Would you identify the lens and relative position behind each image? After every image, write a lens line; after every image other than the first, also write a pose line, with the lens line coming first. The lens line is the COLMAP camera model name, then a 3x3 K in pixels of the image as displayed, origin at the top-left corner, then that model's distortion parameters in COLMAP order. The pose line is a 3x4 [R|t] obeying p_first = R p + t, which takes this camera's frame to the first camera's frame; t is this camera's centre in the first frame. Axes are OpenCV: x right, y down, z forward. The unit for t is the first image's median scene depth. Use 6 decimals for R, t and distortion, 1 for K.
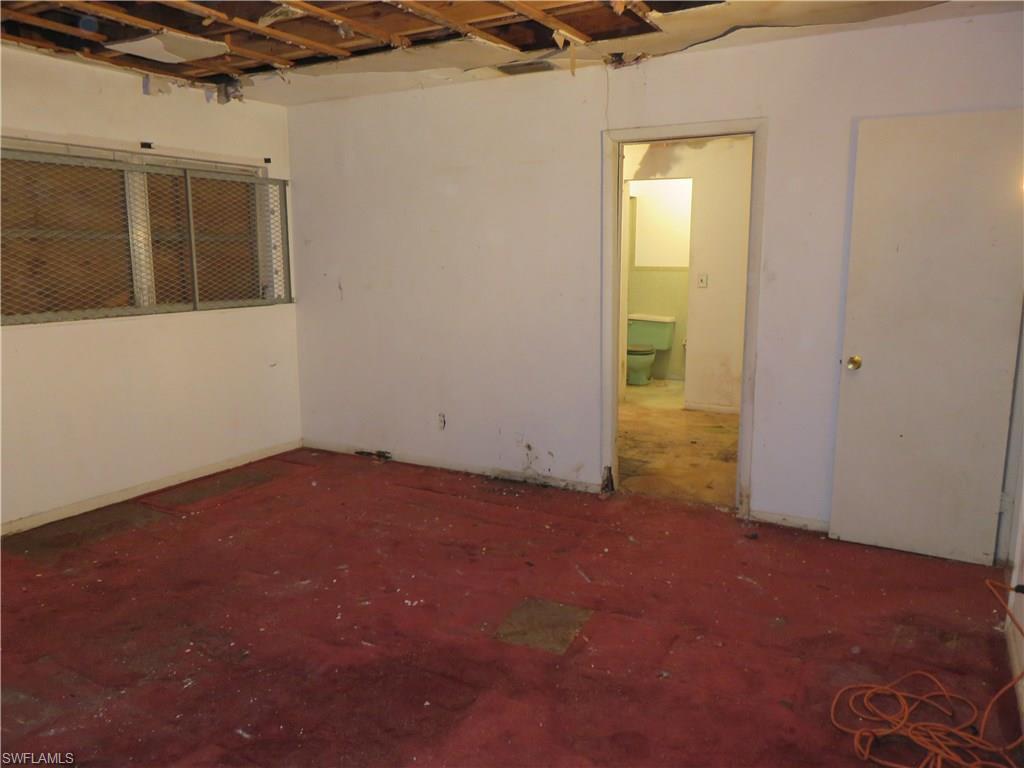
lens RADIAL K [[767.6, 0, 513.1], [0, 767.6, 383.0], [0, 0, 1]] dist [-0.010086, 0.000715]
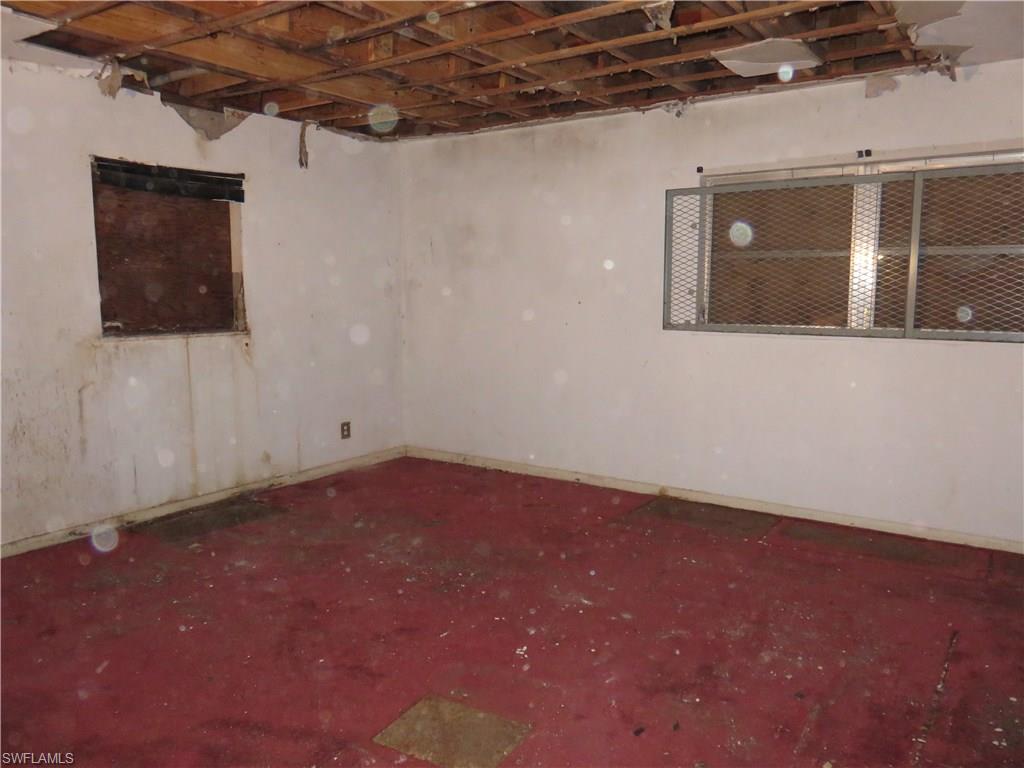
lens RADIAL K [[767.6, 0, 512.8], [0, 767.6, 386.0], [0, 0, 1]] dist [-0.010086, 0.000715]
pose [[-0.090261, 0.131965, -0.987136, 0.516278], [-0.160225, 0.976347, 0.145173, -0.106331], [0.982945, 0.171267, -0.066982, 0.712070]]
